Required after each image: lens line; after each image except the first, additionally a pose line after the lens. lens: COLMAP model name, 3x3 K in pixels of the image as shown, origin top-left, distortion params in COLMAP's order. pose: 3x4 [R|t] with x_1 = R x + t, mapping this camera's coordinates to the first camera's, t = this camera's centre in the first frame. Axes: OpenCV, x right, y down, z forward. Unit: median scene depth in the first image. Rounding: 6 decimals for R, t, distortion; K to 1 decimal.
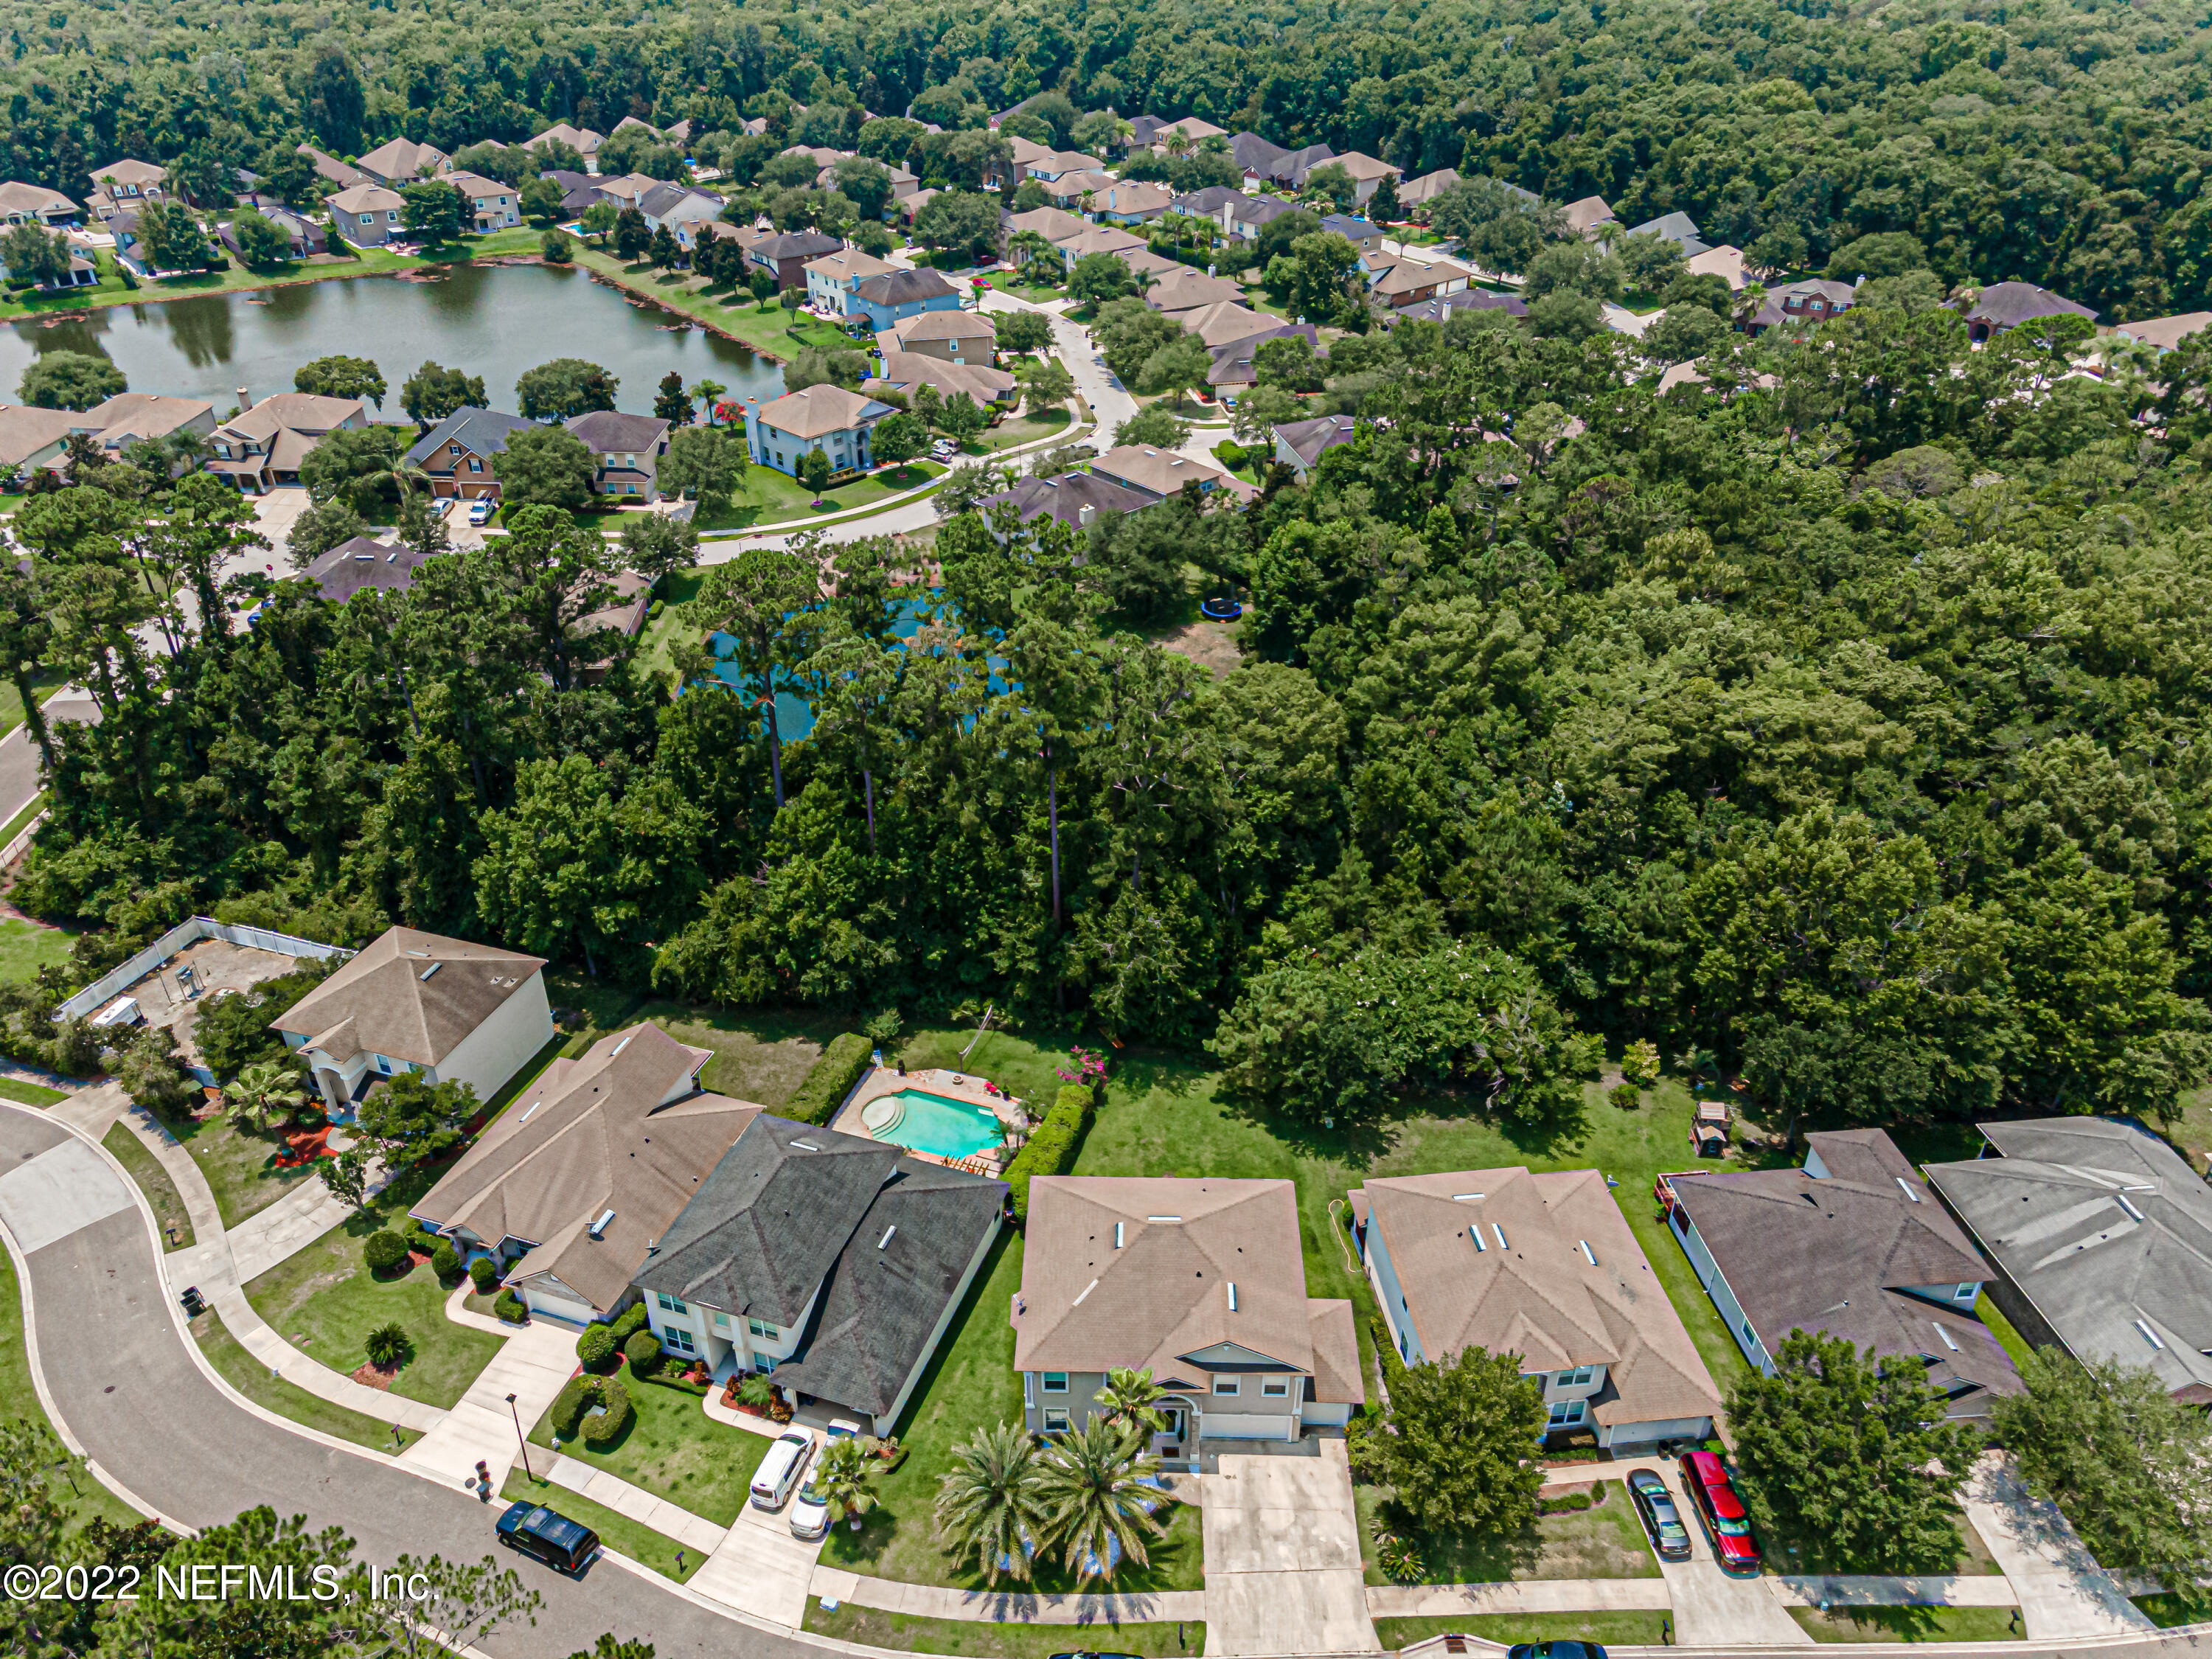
lens RADIAL K [[1623.8, 0, 1107.1], [0, 1623.8, 820.0], [0, 0, 1]] dist [0.062073, 0.042785]
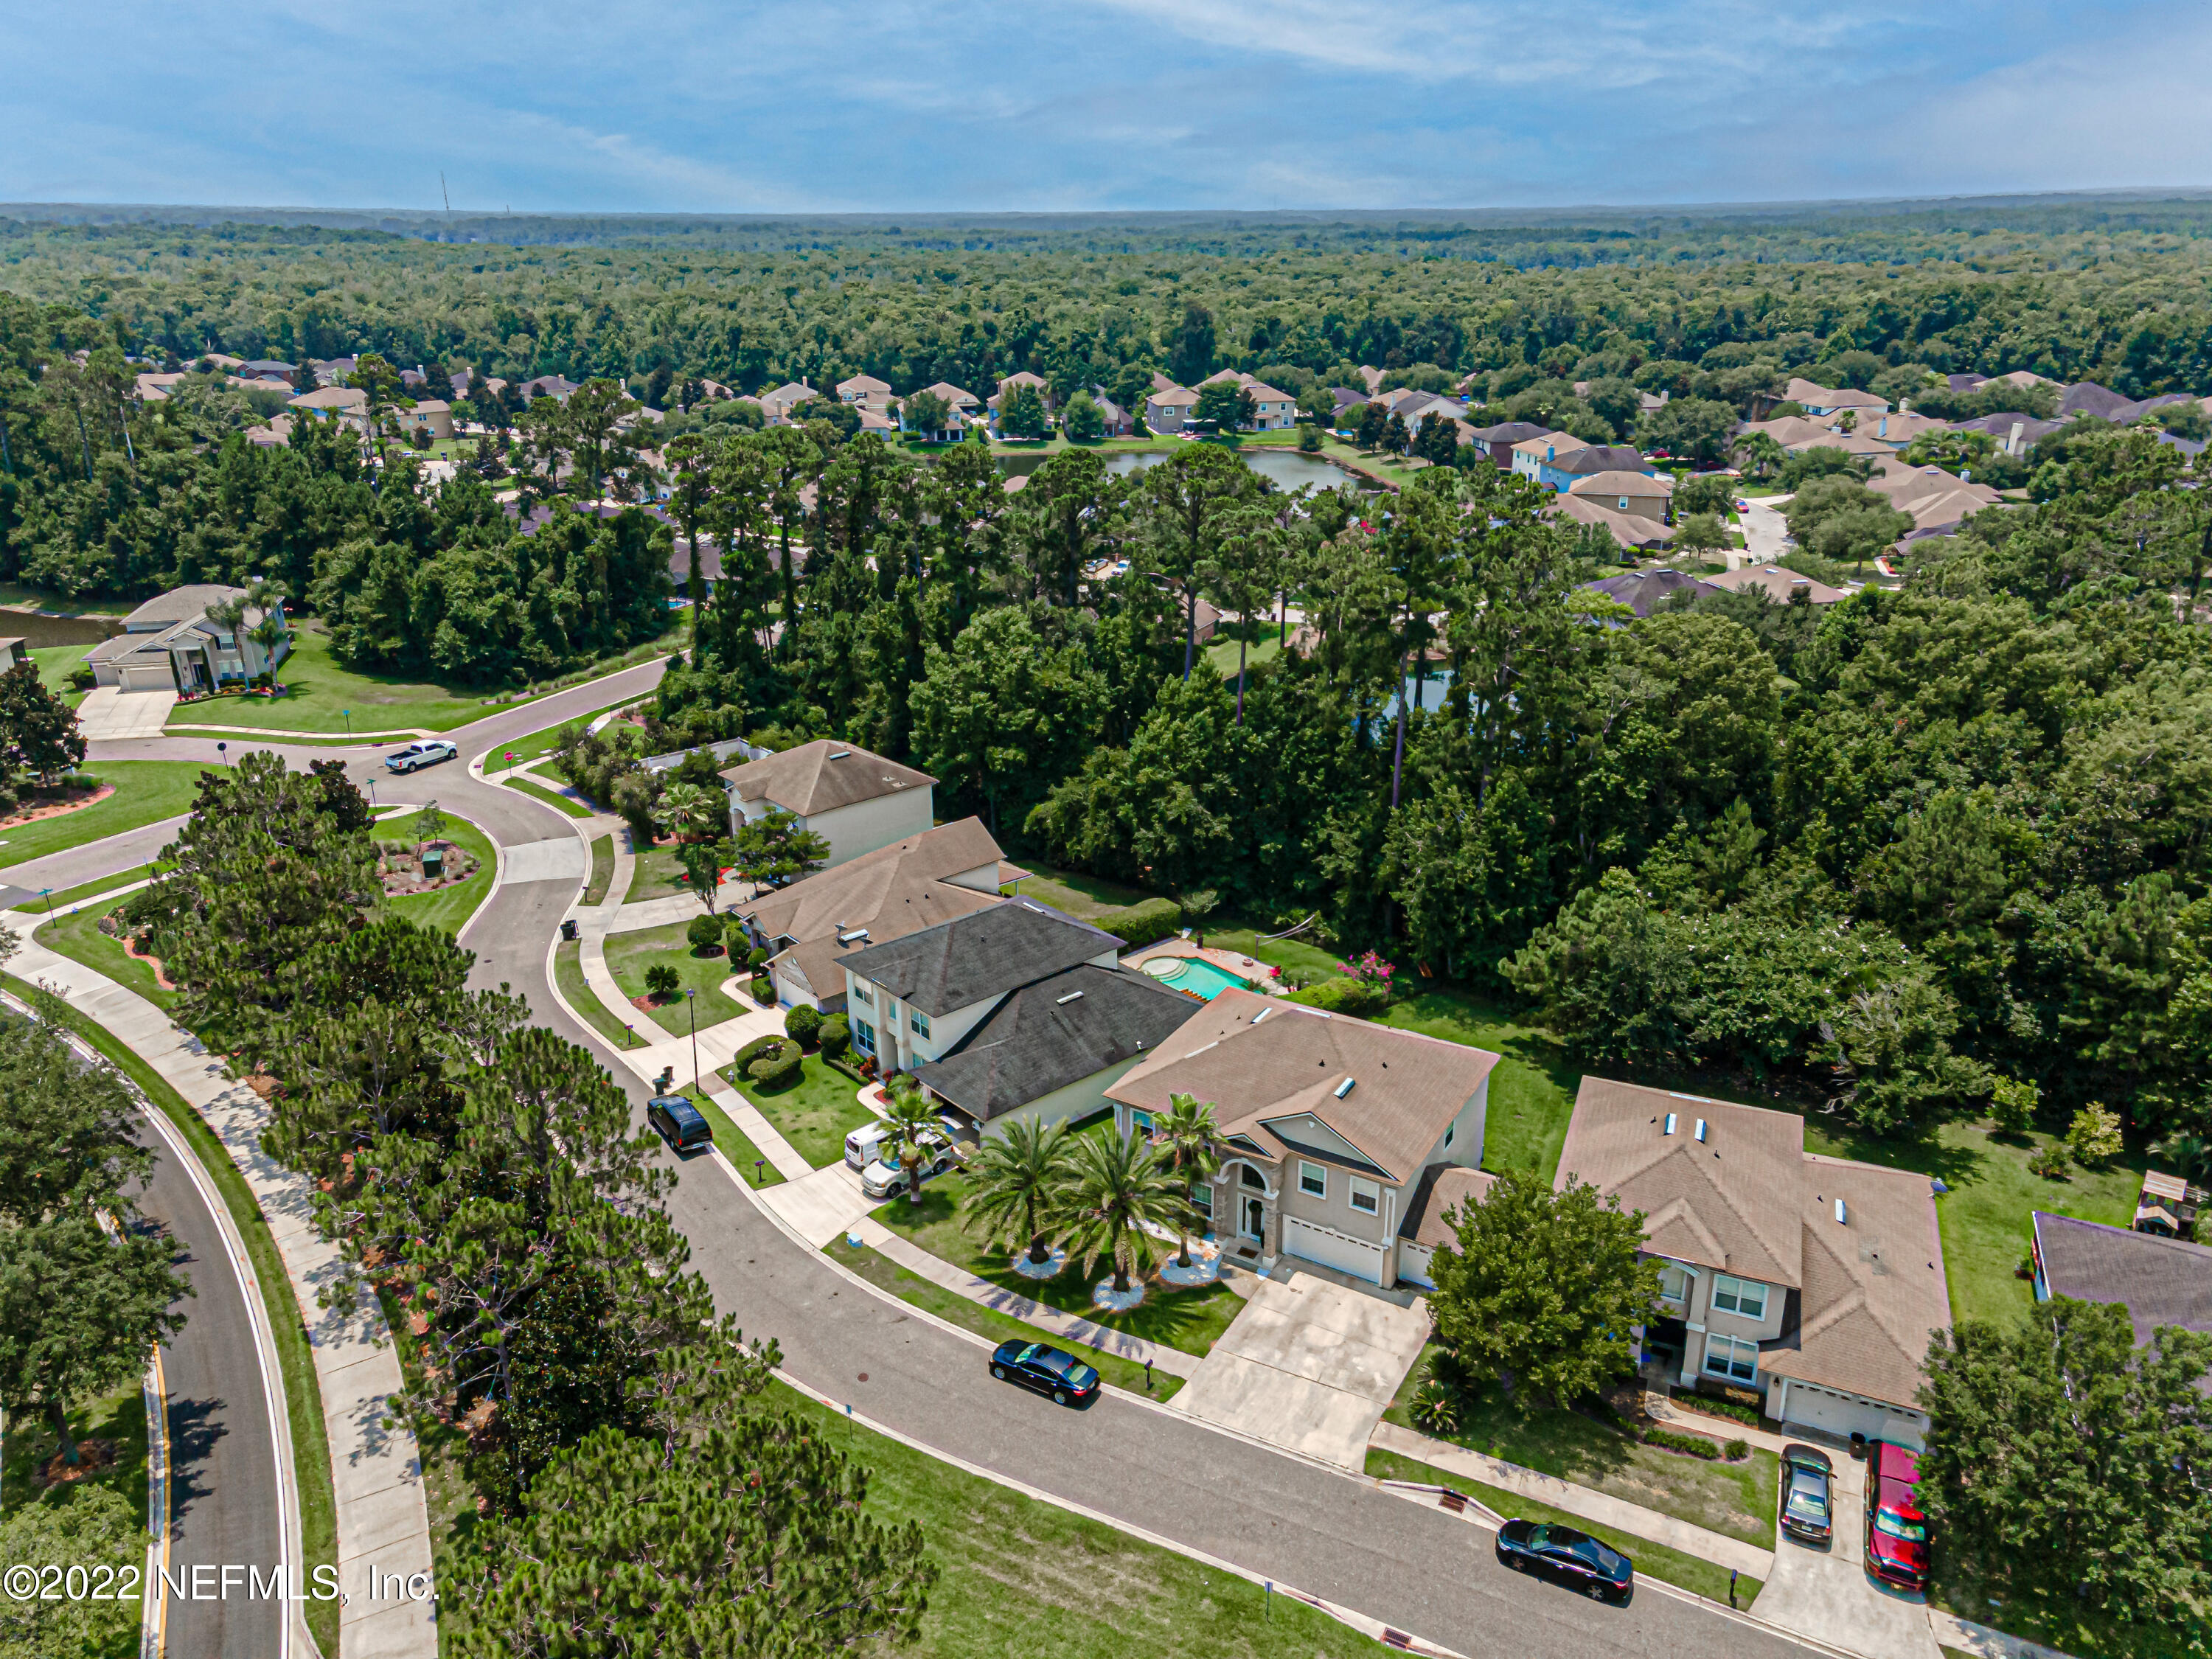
lens RADIAL K [[1631.4, 0, 1106.0], [0, 1631.4, 829.5], [0, 0, 1]] dist [0.054481, 0.084131]
pose [[0.869782, 0.172852, -0.462169, 0.266465], [-0.262571, 0.955149, -0.136921, 0.238975], [0.417774, 0.240444, 0.876158, 0.103599]]
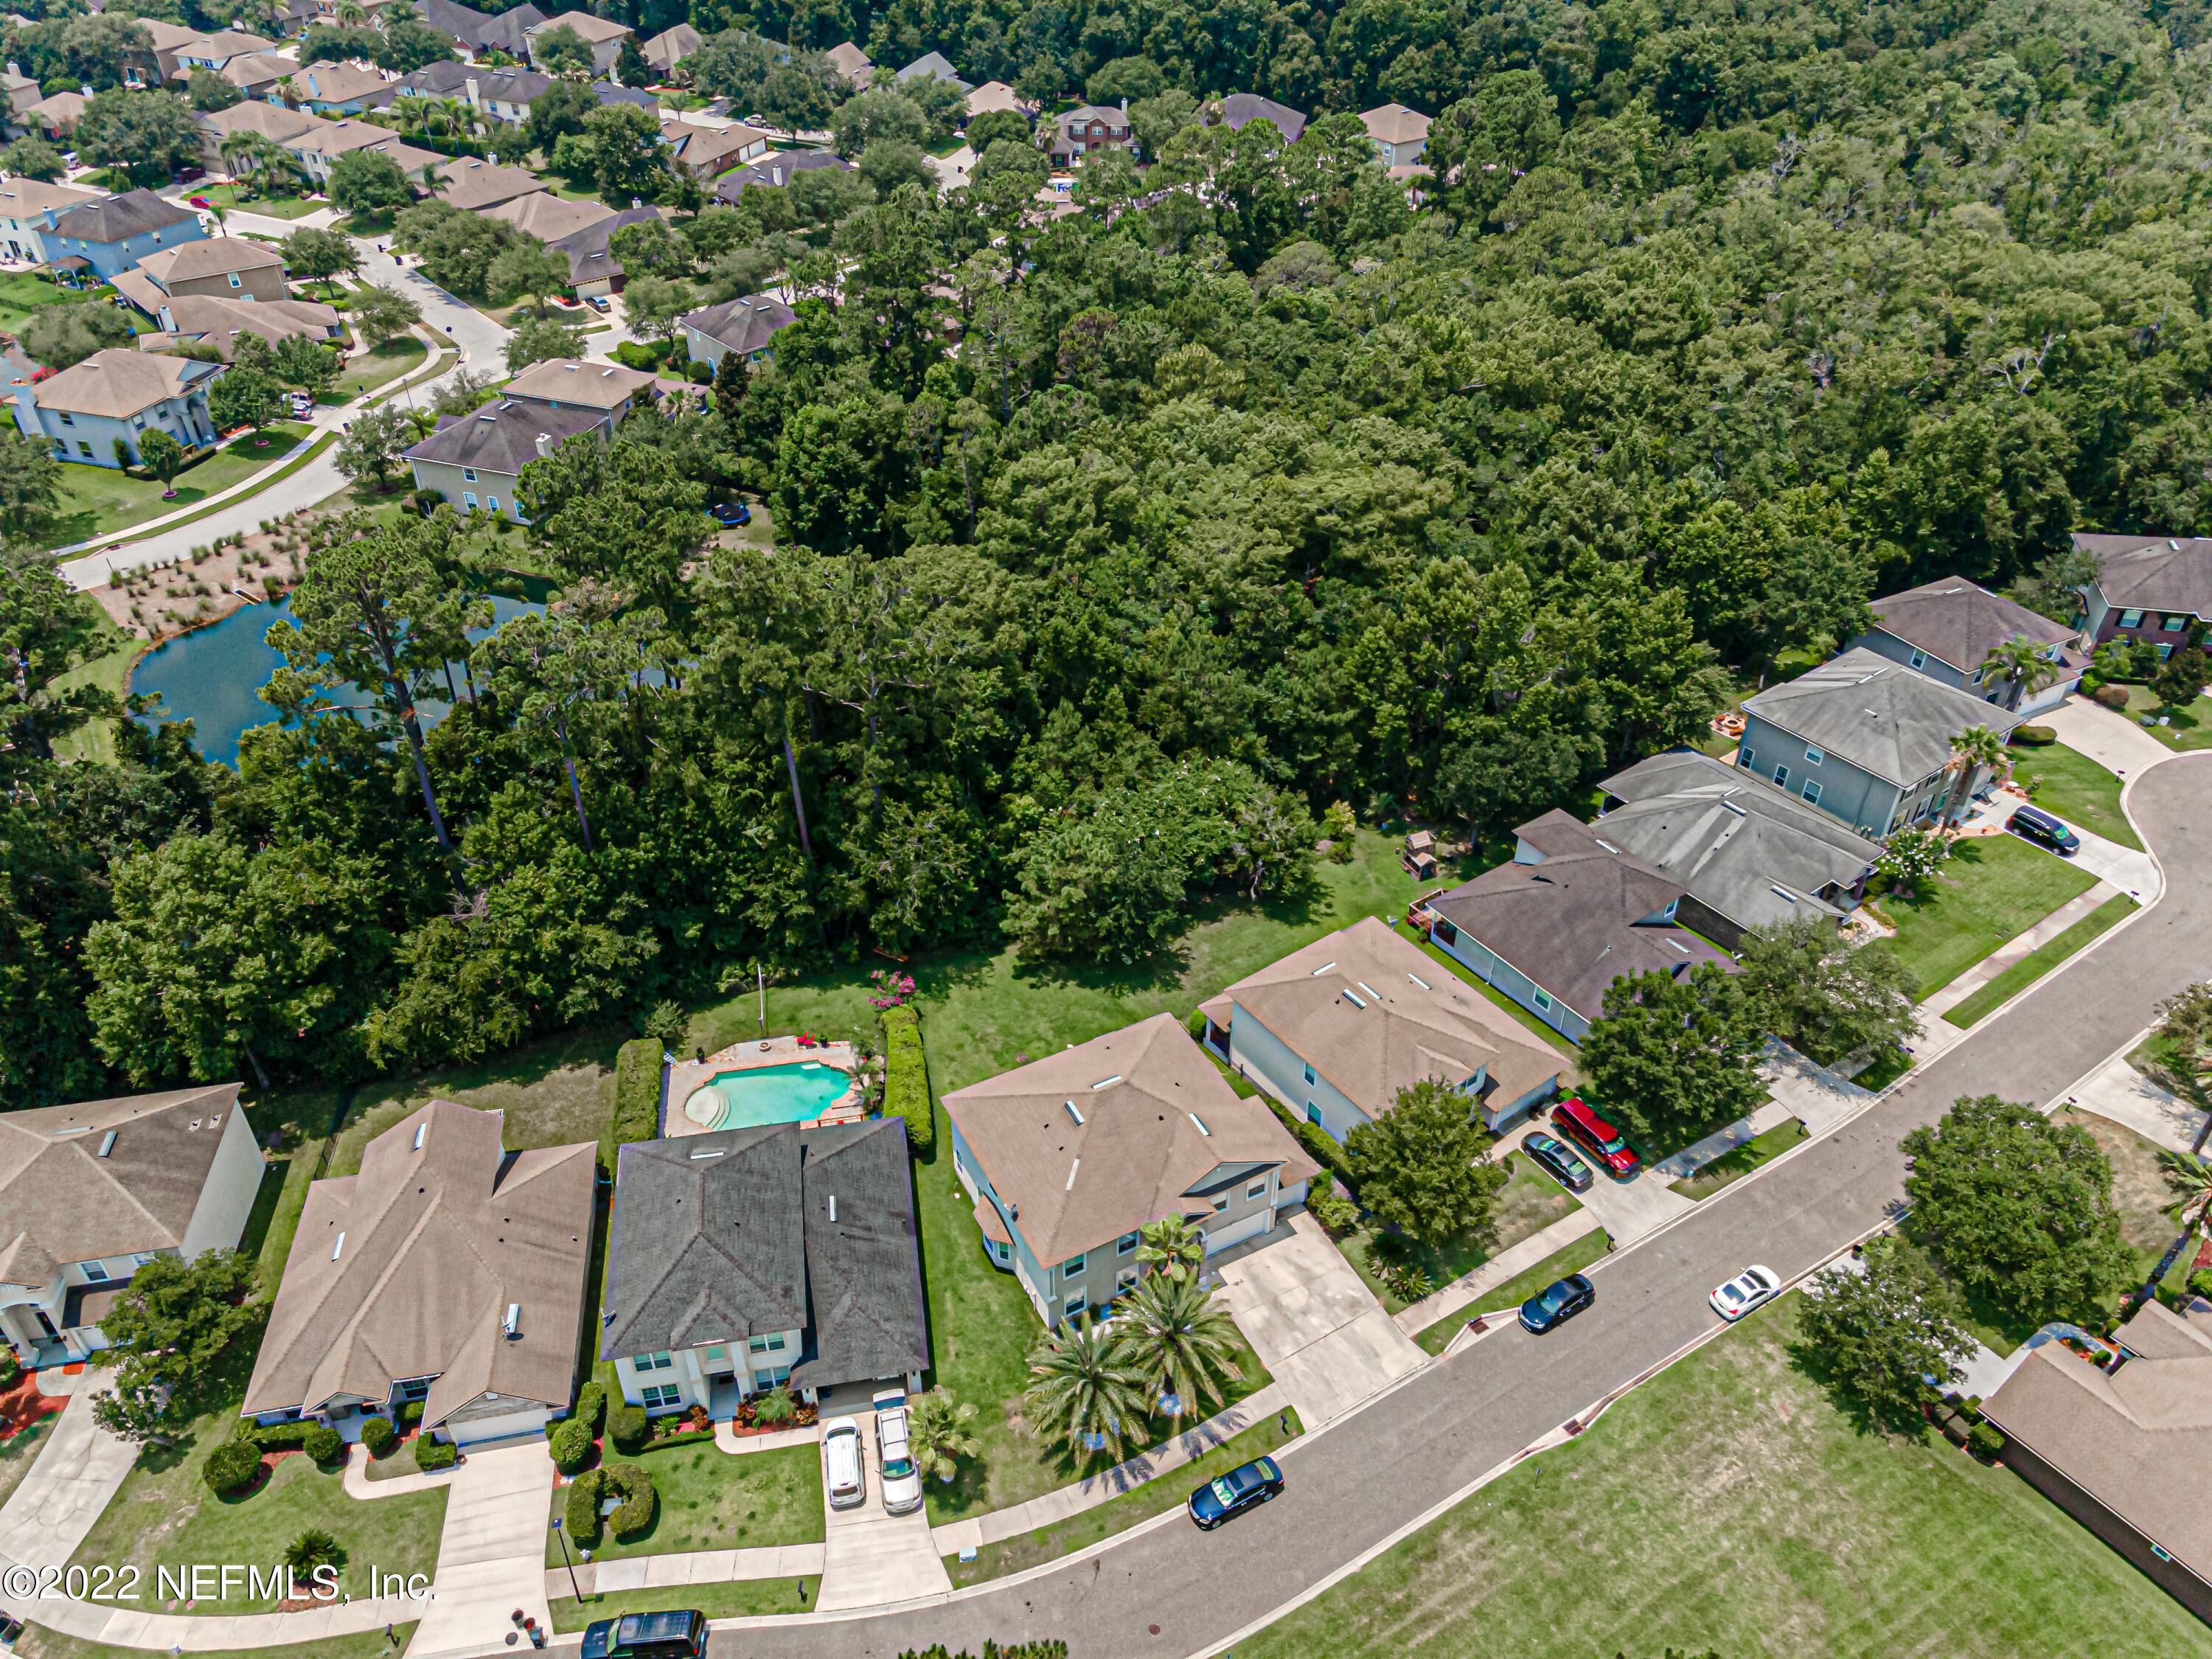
lens RADIAL K [[1623.8, 0, 1107.1], [0, 1623.8, 820.0], [0, 0, 1]] dist [0.062073, 0.042785]
pose [[0.871113, -0.287961, 0.397795, -0.258142], [0.258297, 0.957605, 0.127571, -0.036517], [-0.417666, -0.008380, 0.908562, 0.052611]]
